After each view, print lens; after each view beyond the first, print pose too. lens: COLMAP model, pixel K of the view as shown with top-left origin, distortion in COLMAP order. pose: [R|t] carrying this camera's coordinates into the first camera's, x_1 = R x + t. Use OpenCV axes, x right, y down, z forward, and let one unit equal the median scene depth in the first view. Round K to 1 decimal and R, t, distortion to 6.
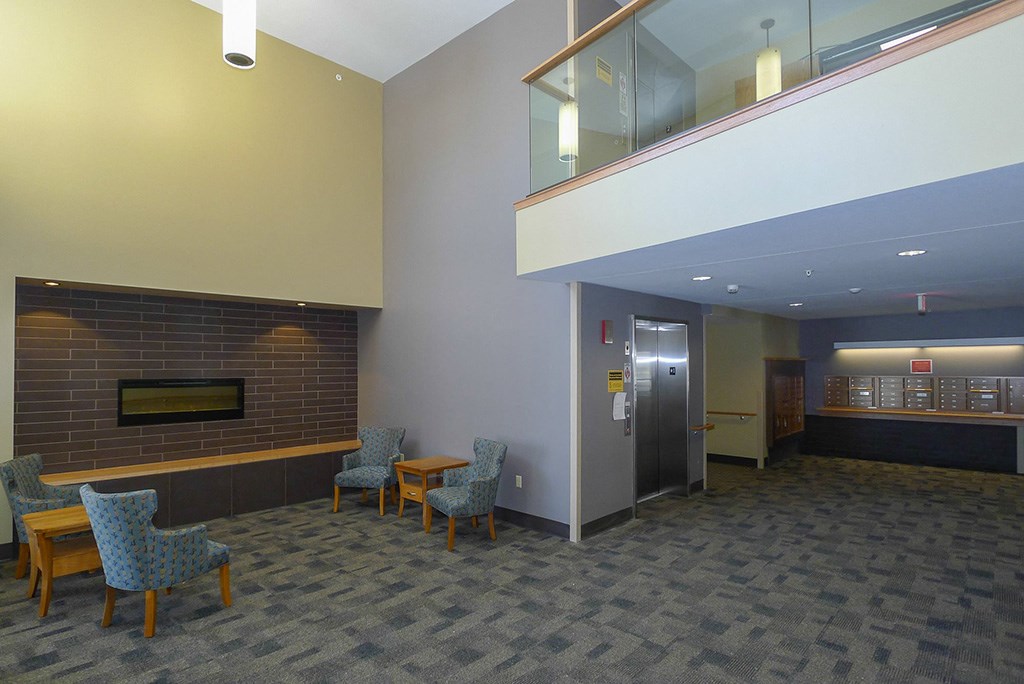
lens RADIAL K [[562.2, 0, 509.6], [0, 562.2, 381.2], [0, 0, 1]] dist [-0.002352, 0.000293]
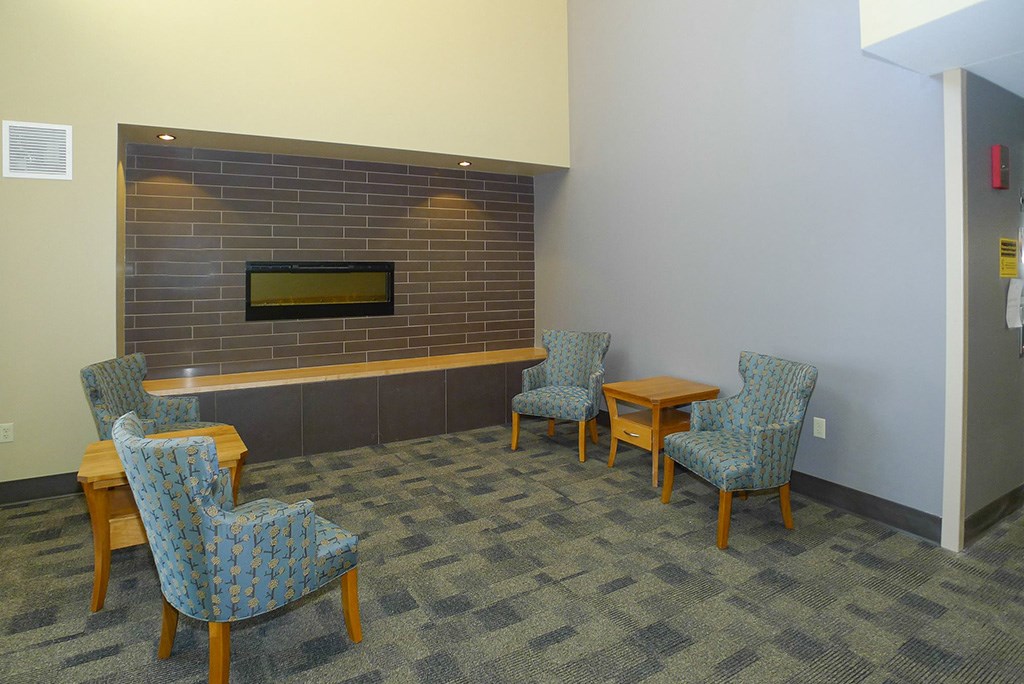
lens RADIAL K [[593.7, 0, 512.0], [0, 593.7, 342.0], [0, 0, 1]] dist [-0.016191, 0.000276]
pose [[0.966224, 0.029859, -0.255966, -0.141362], [-0.005827, 0.995542, 0.094137, 0.033463], [0.257636, -0.089466, 0.962091, 0.335286]]
